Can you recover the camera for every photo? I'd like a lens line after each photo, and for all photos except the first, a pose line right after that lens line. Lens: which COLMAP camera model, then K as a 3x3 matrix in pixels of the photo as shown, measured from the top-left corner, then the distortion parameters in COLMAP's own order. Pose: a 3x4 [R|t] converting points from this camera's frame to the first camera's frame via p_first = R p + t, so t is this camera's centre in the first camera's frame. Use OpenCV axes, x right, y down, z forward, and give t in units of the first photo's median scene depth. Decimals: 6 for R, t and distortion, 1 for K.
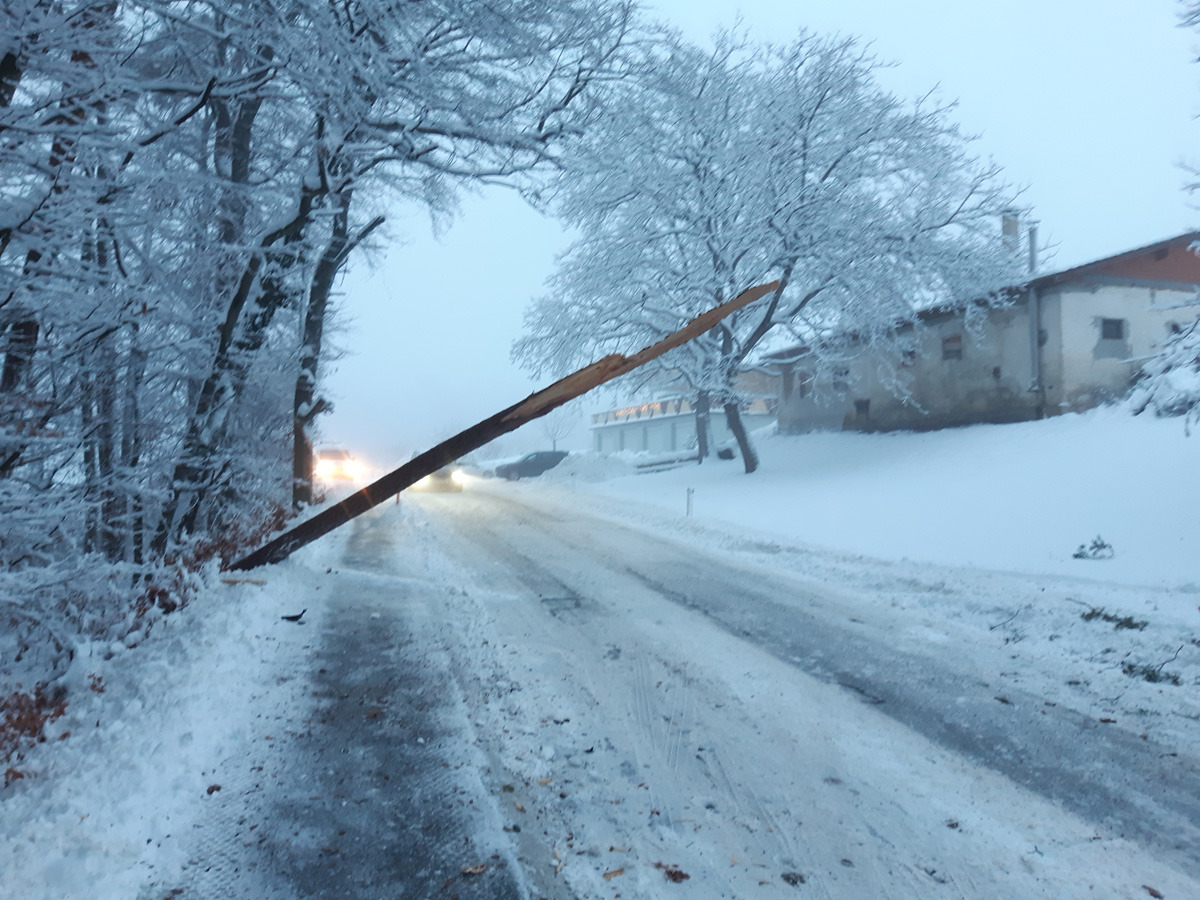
lens RADIAL K [[907.1, 0, 600.0], [0, 907.1, 450.0], [0, 0, 1]] dist [0.002188, -0.001238]
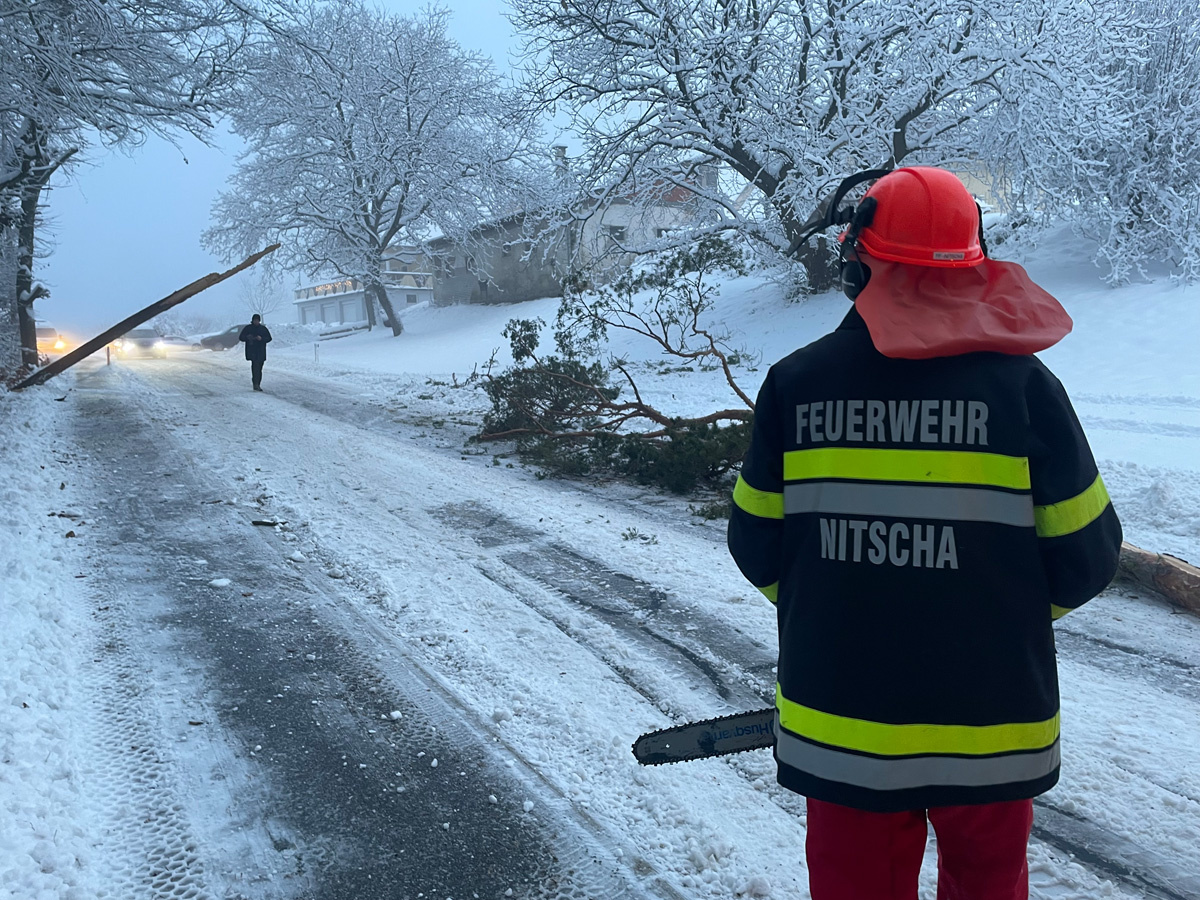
lens RADIAL K [[892.8, 0, 600.0], [0, 892.8, 450.0], [0, 0, 1]] dist [0.025268, -0.061727]
pose [[0.959652, -0.061509, 0.274380, 0.087905], [0.021798, 0.989119, 0.145496, 0.006073], [-0.280344, -0.133645, 0.950551, -0.405329]]
